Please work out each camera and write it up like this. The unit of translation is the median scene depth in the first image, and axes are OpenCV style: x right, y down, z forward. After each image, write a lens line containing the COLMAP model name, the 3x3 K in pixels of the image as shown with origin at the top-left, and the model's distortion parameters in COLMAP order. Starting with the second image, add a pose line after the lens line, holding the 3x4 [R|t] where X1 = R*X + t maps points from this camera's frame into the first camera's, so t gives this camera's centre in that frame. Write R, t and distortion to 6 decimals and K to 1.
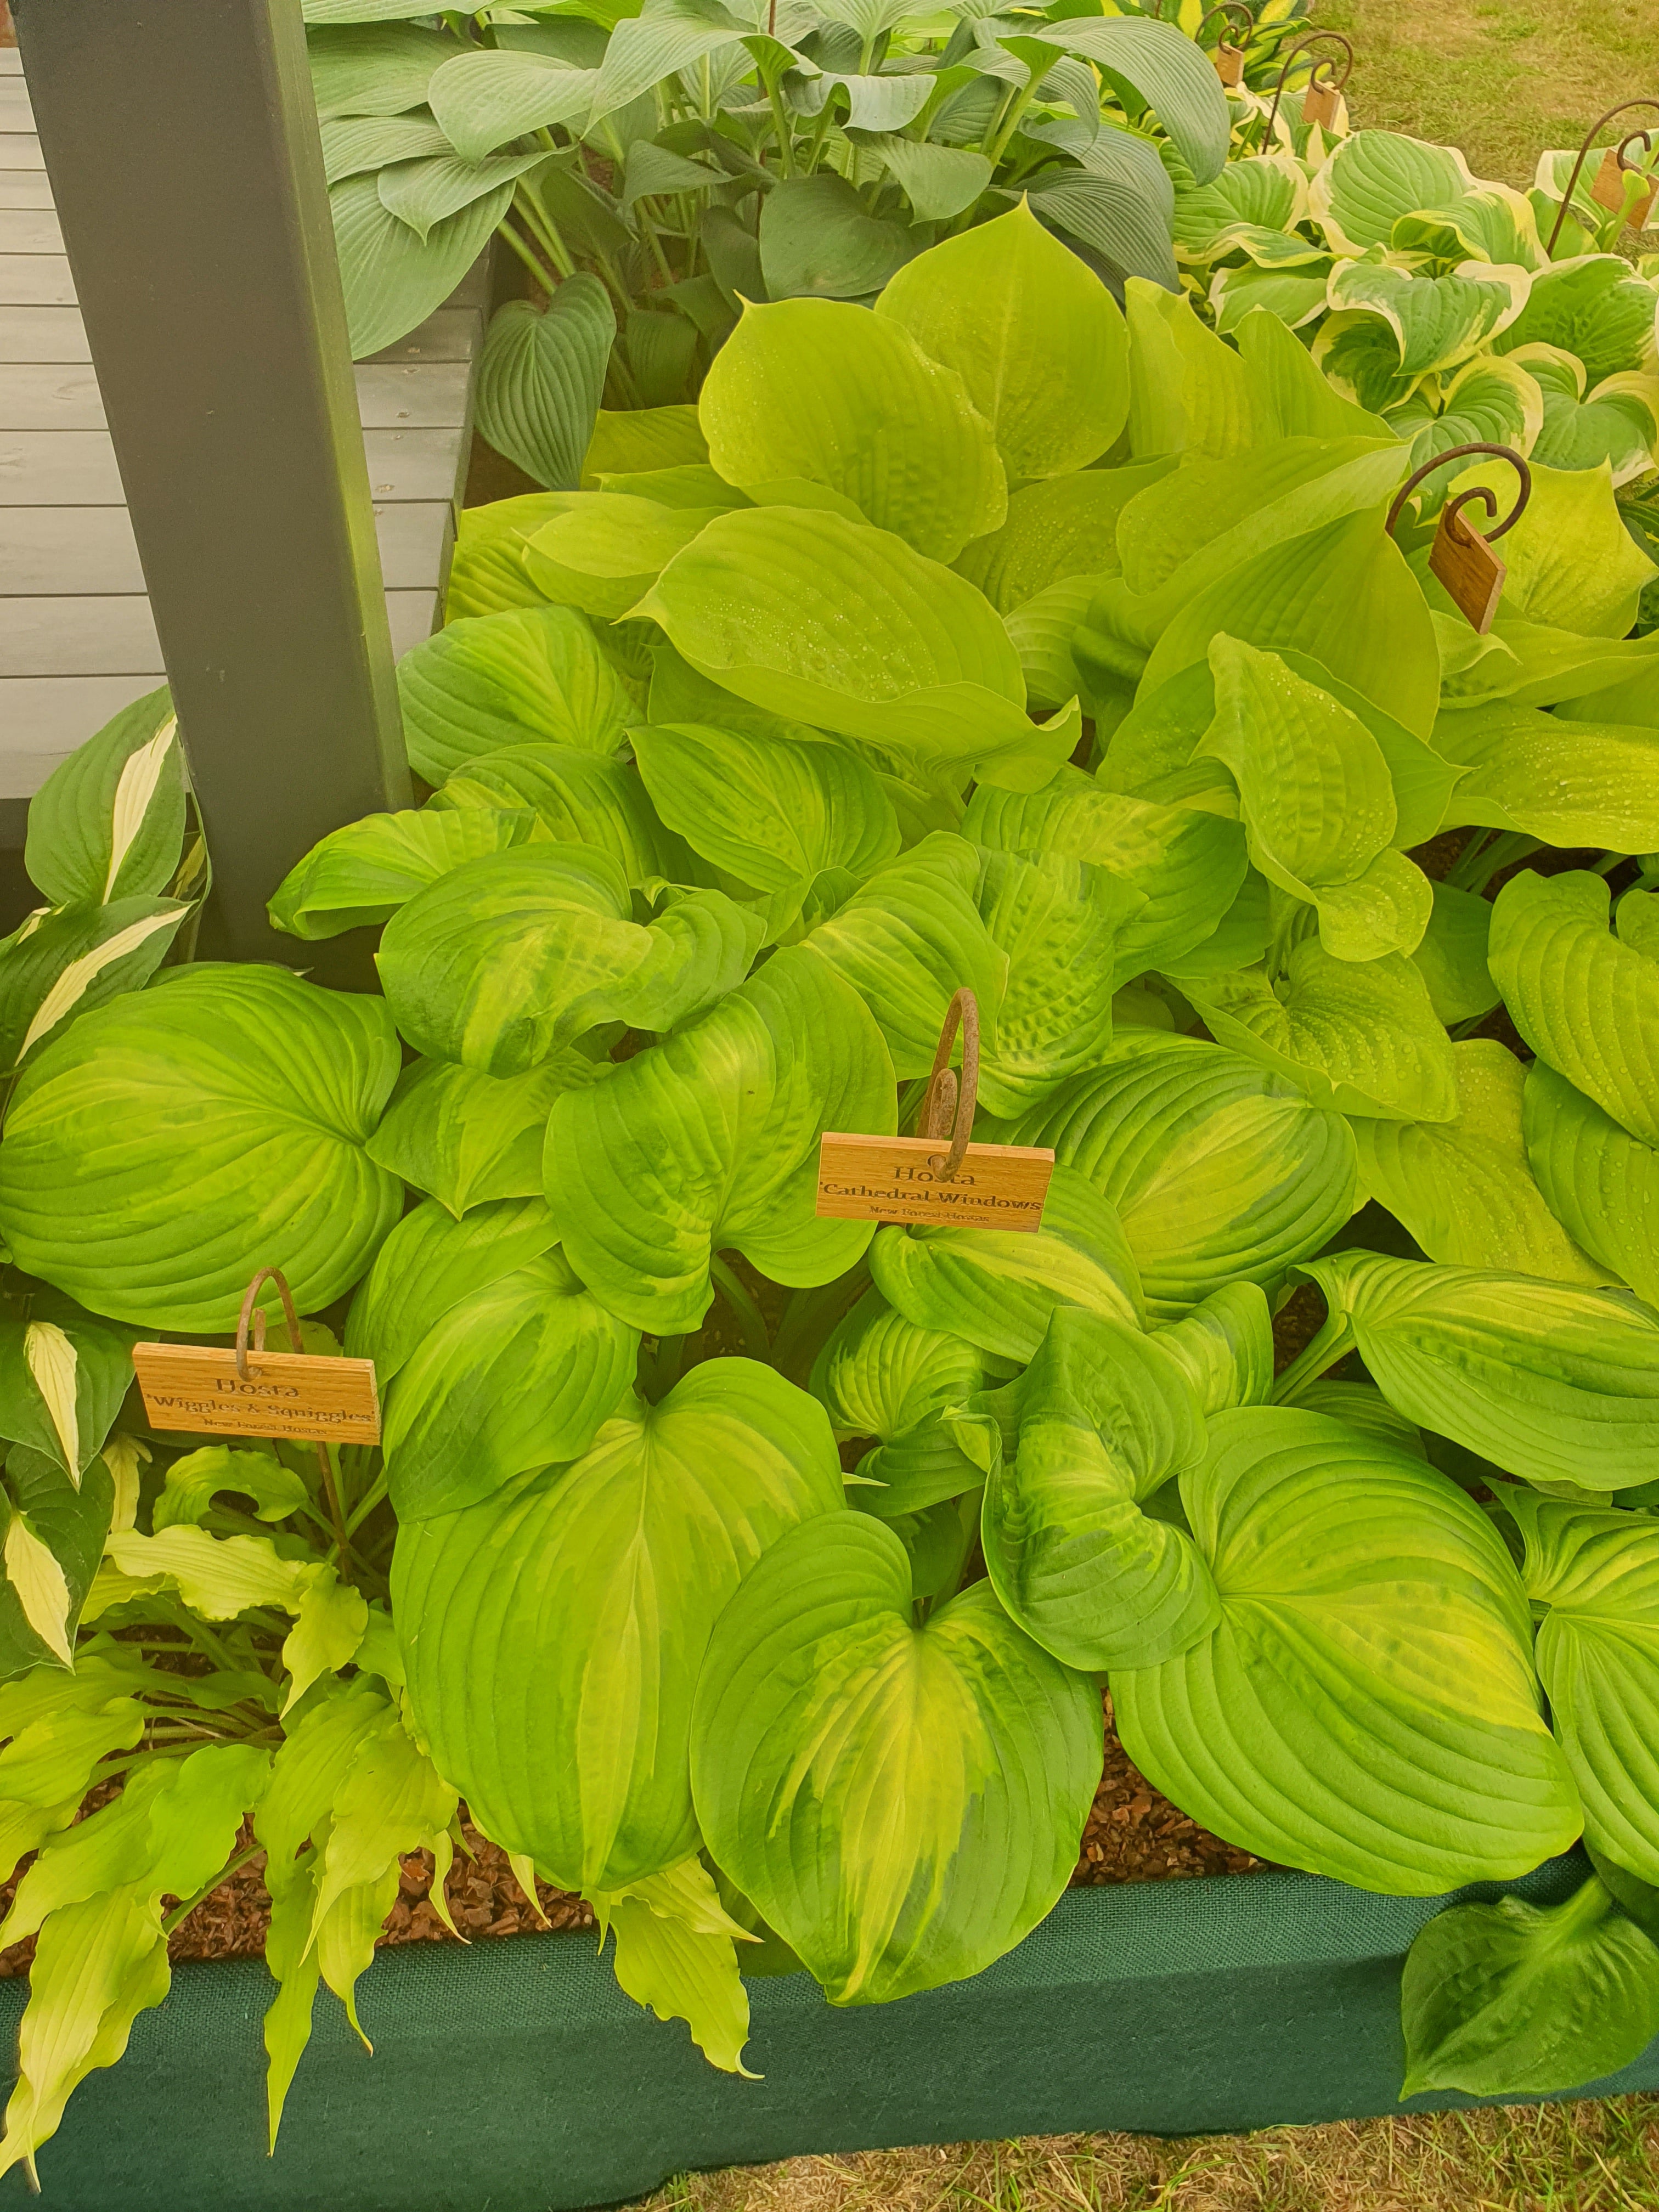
lens RADIAL K [[1642.6, 0, 829.5], [0, 1642.6, 1106.0], [0, 0, 1]] dist [0.113911, -0.315441]
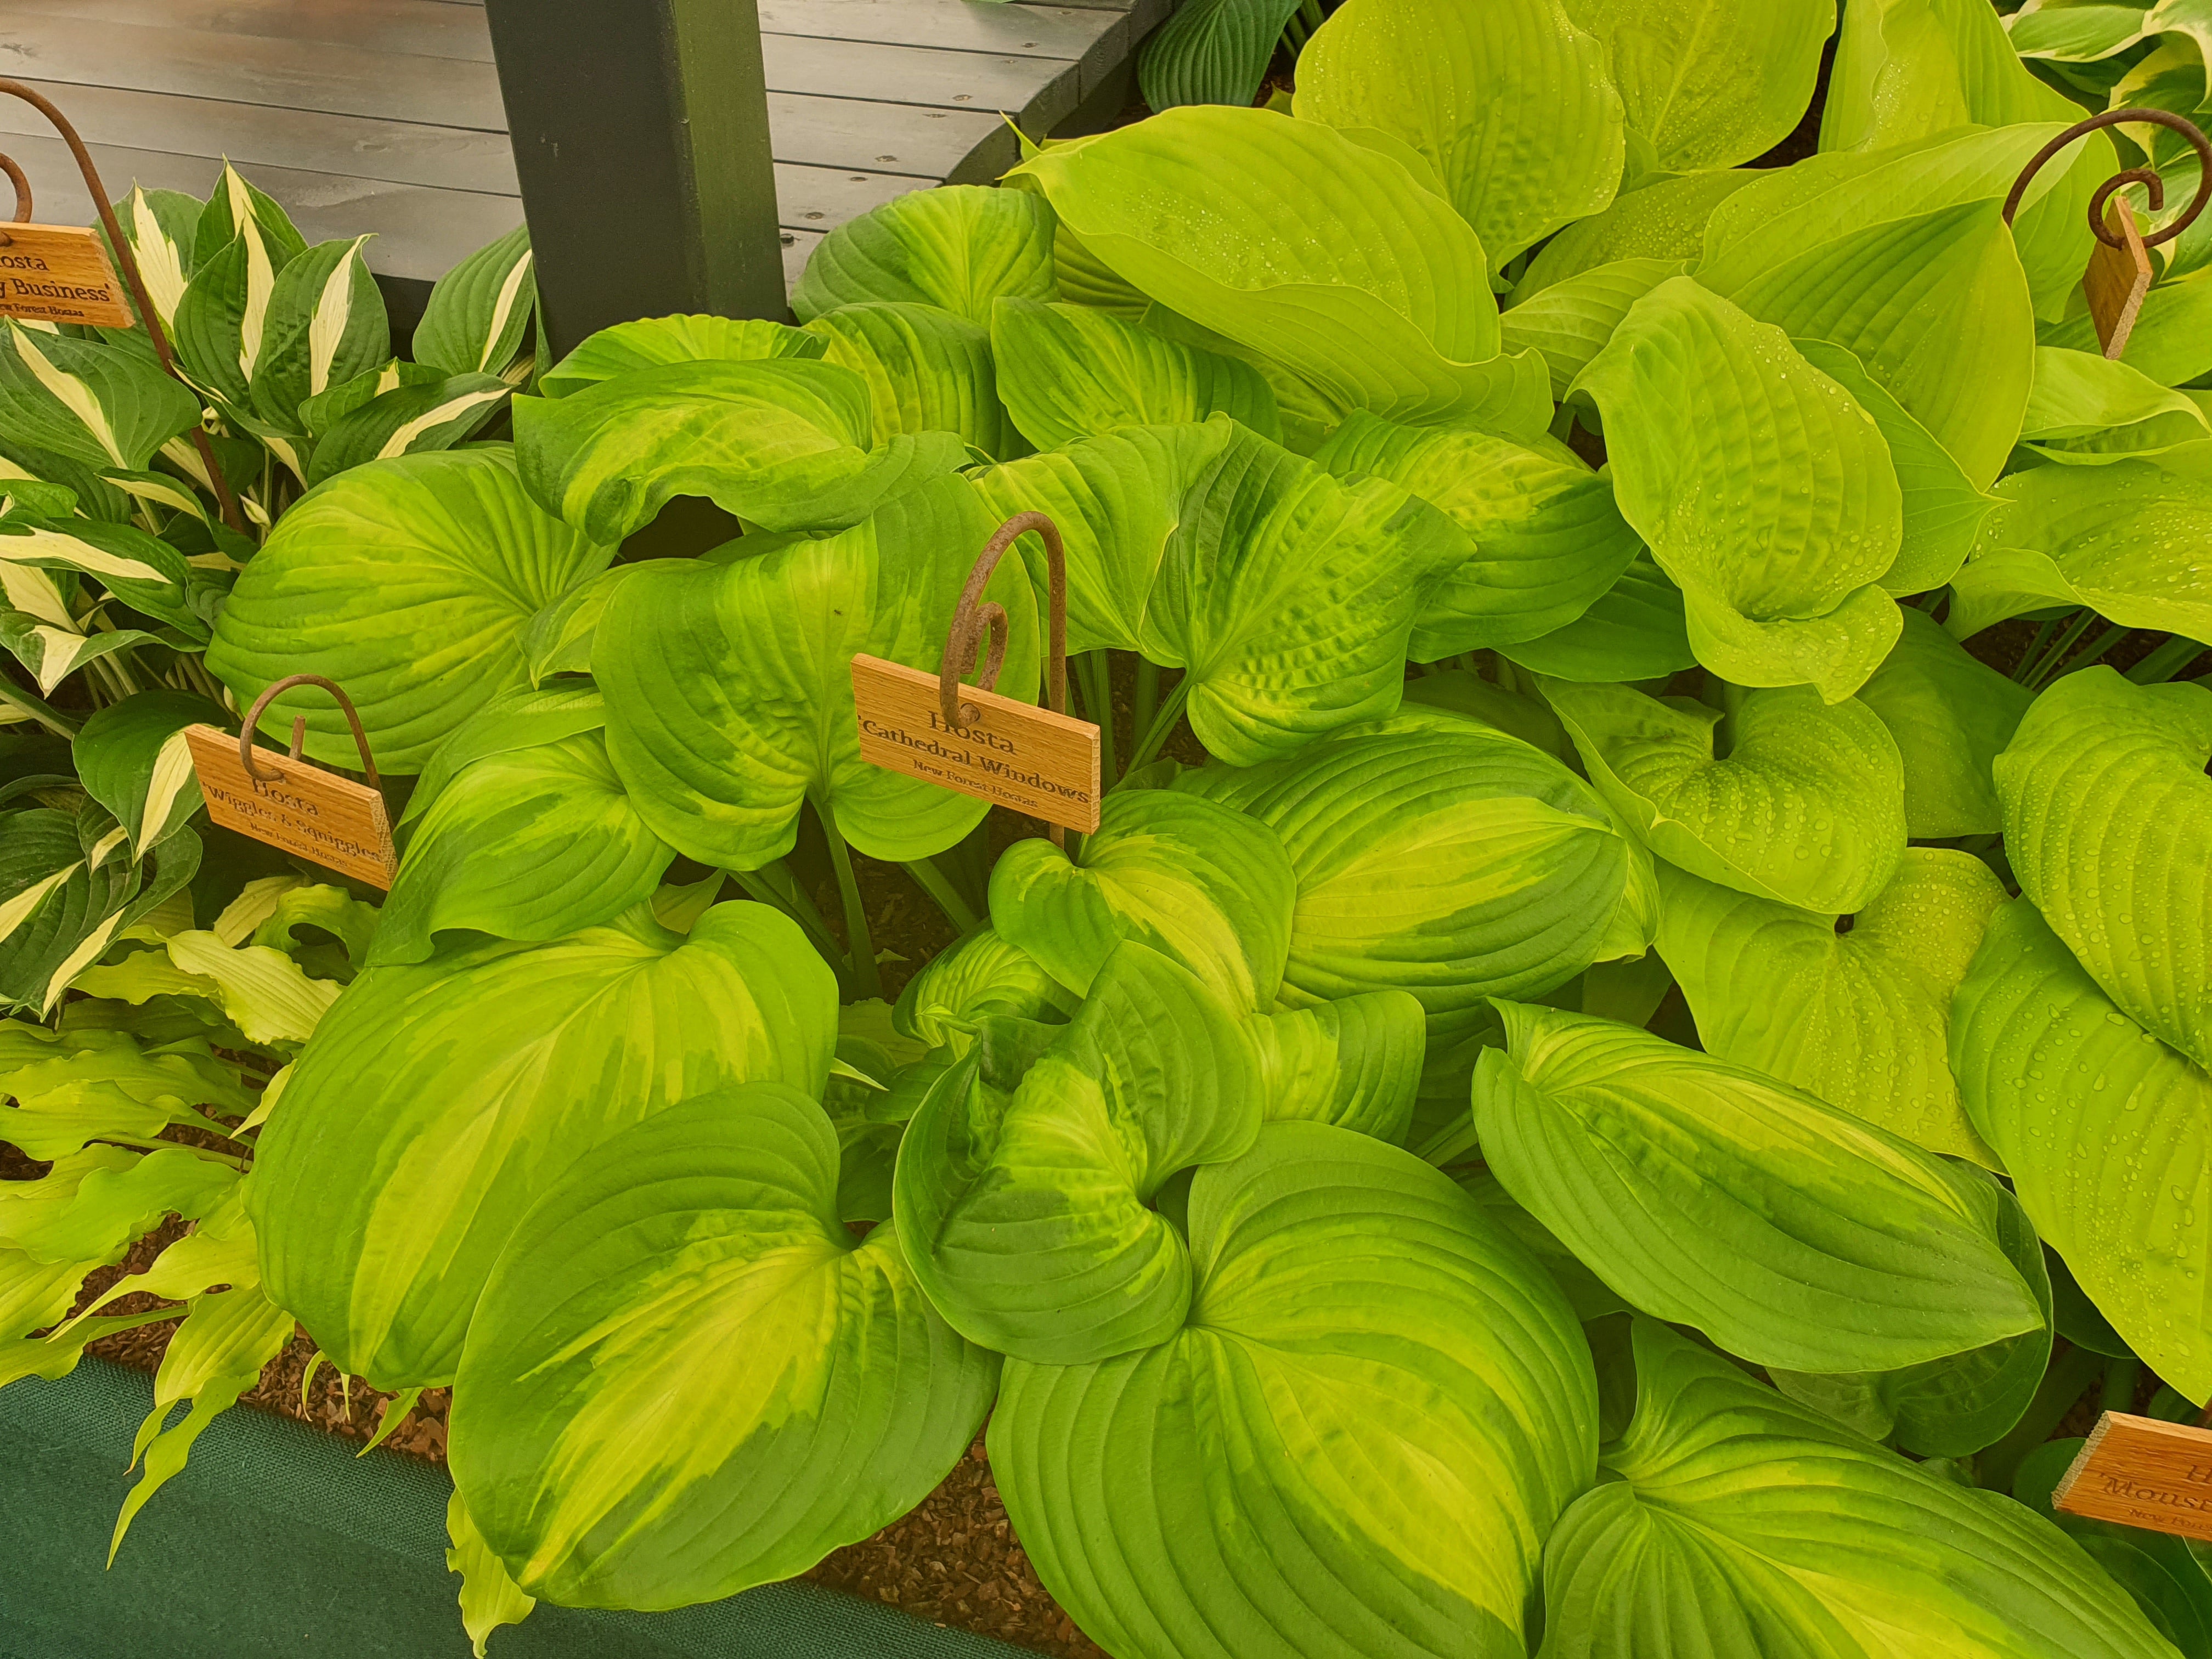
lens RADIAL K [[1642.6, 0, 1101.3], [0, 1642.6, 860.6], [0, 0, 1]] dist [0.113911, -0.315441]
pose [[0.926554, 0.227578, -0.299510, 0.332542], [-0.237622, 0.971353, 0.002968, 0.074610], [0.291605, 0.068420, 0.954089, 0.179685]]
